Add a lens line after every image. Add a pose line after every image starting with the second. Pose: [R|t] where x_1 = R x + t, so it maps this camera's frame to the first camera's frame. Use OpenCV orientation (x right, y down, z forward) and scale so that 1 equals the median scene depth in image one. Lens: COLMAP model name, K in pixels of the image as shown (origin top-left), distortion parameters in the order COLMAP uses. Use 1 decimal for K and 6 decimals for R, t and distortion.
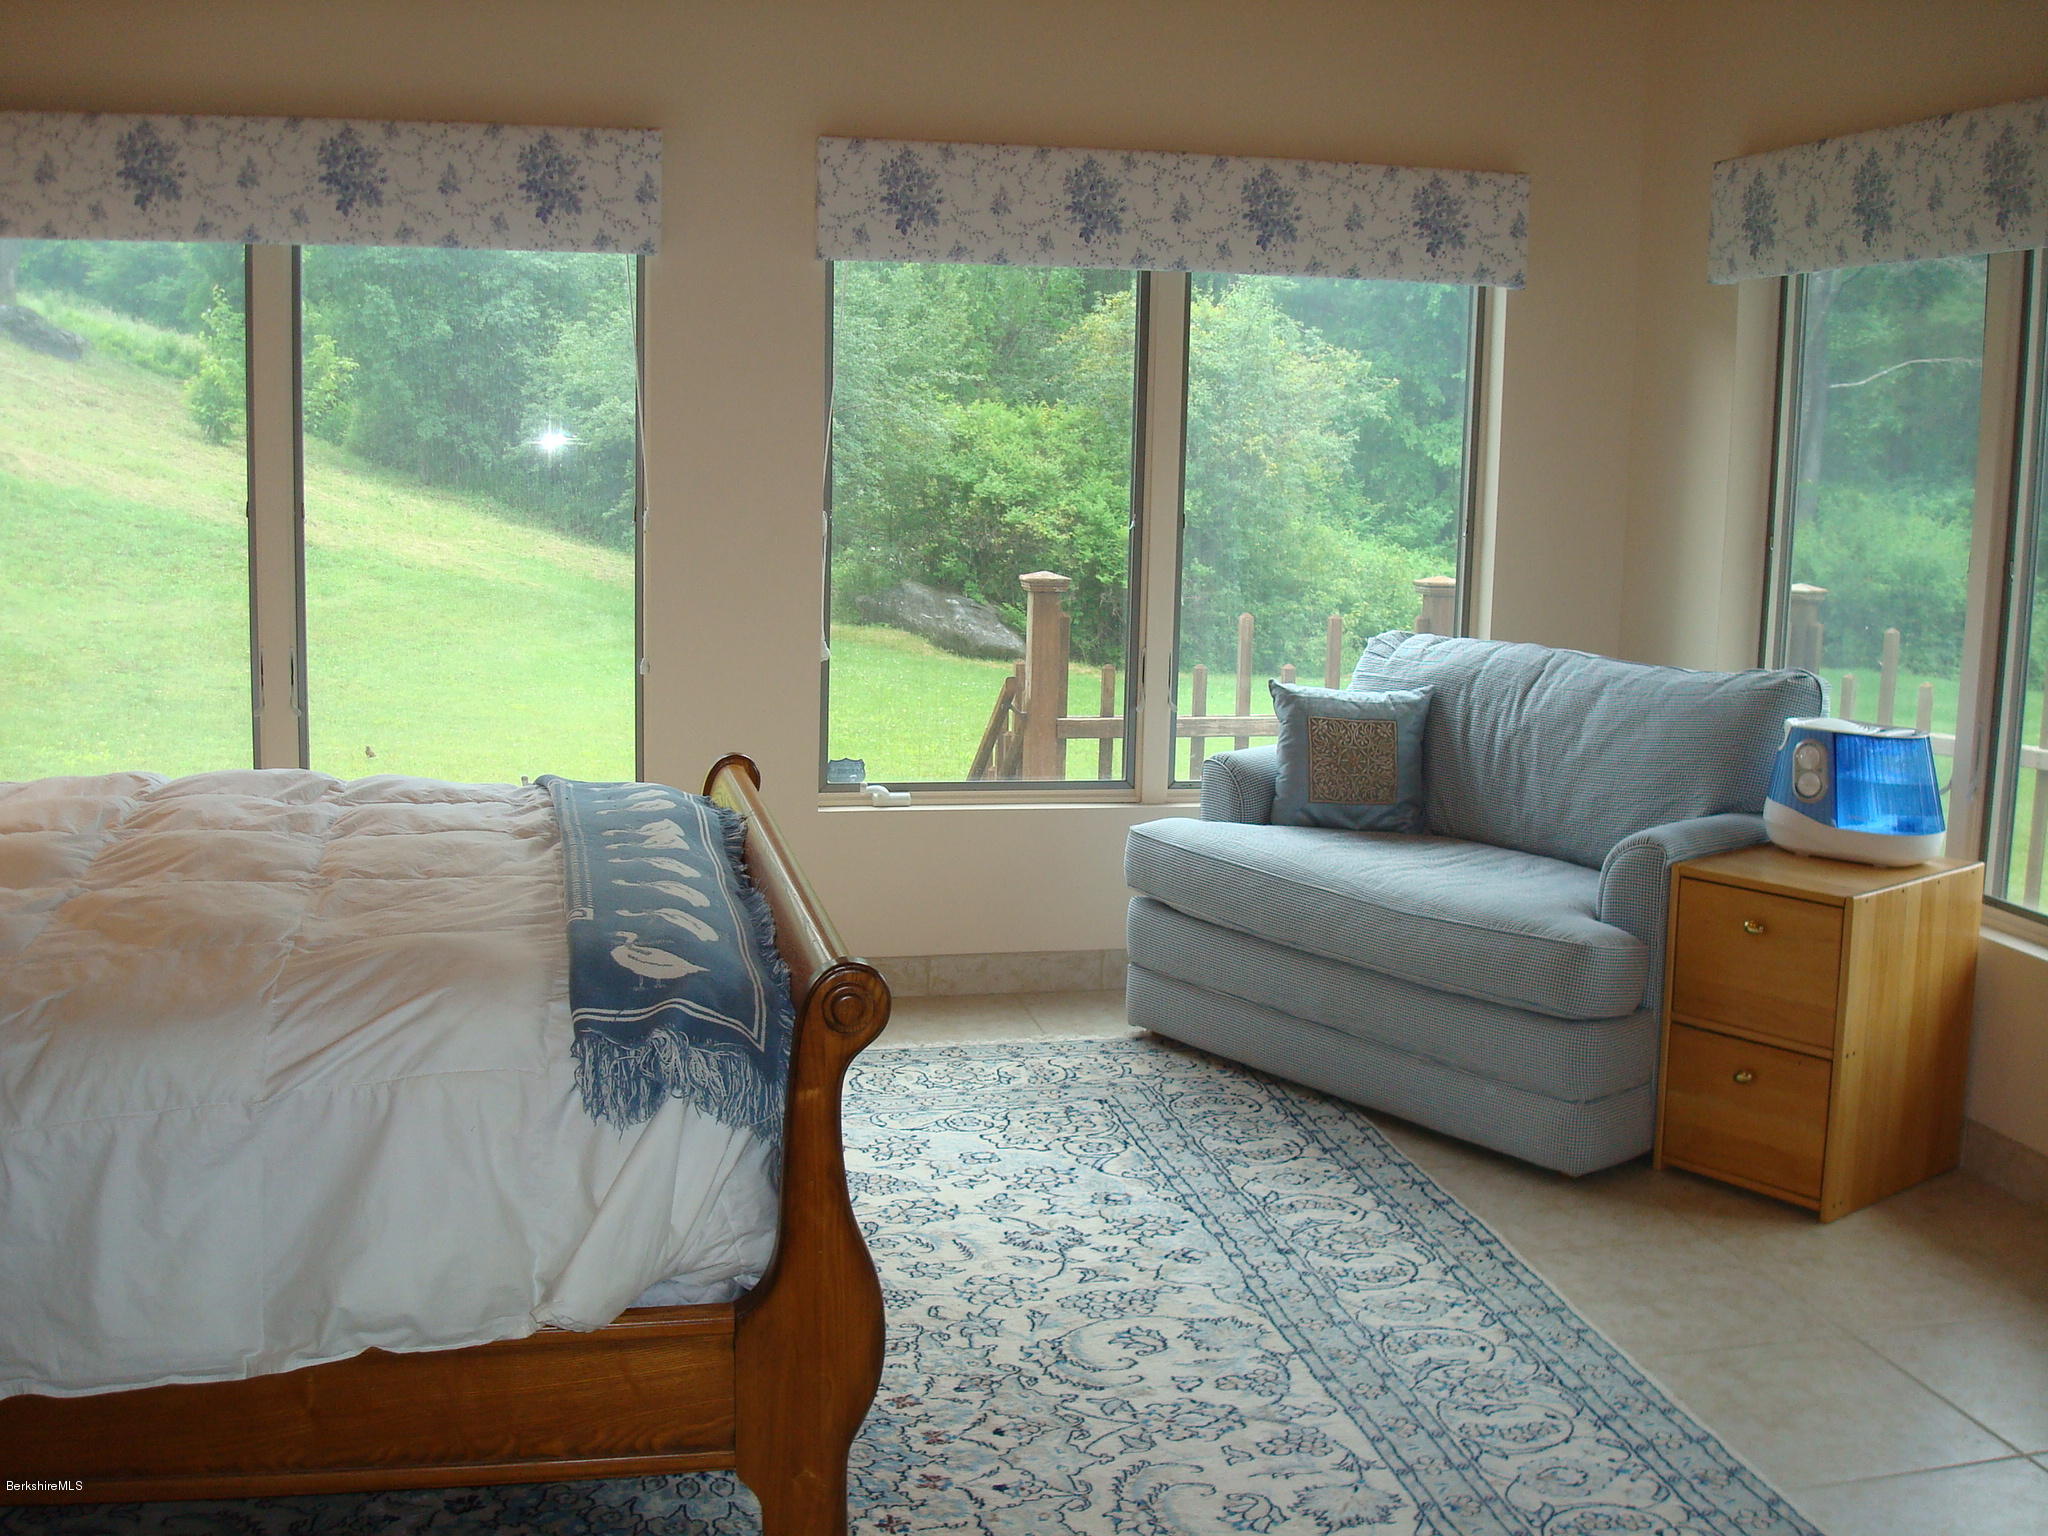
lens RADIAL K [[2125.3, 0, 1013.8], [0, 2125.3, 761.8], [0, 0, 1]] dist [-0.116490, 0.000000]
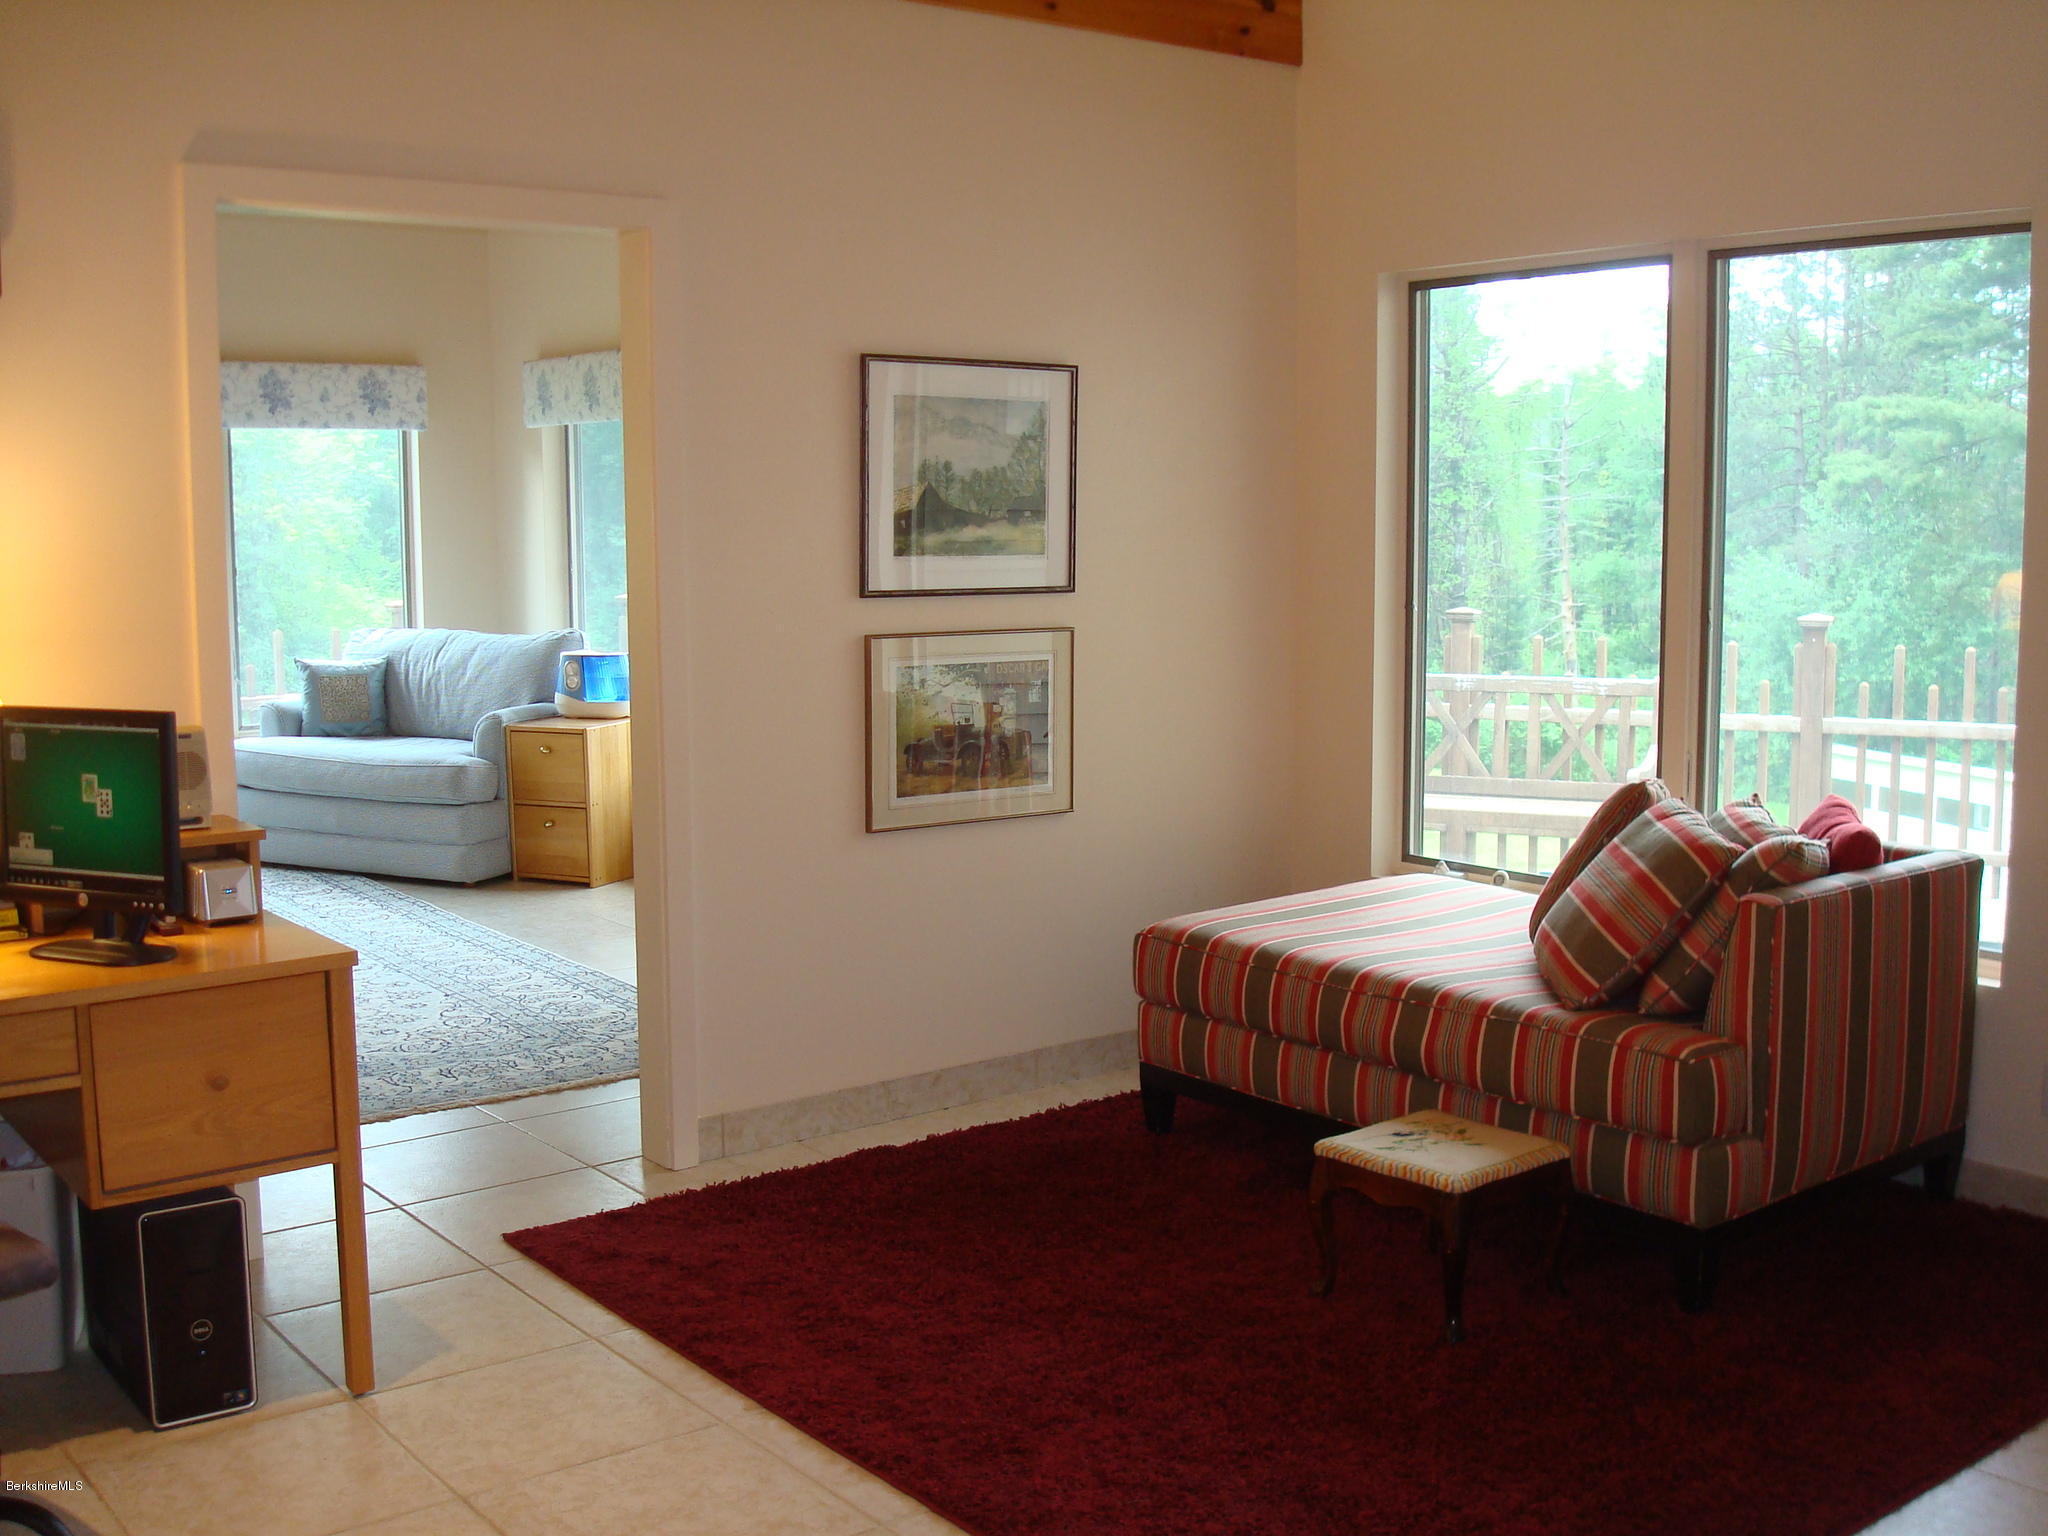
lens RADIAL K [[2125.3, 0, 1039.3], [0, 2125.3, 756.0], [0, 0, 1]] dist [-0.116490, 0.000000]
pose [[0.895051, -0.080294, 0.438675, -0.093458], [0.092255, 0.995717, -0.005979, 0.106739], [-0.436316, 0.045822, 0.898626, -0.813290]]
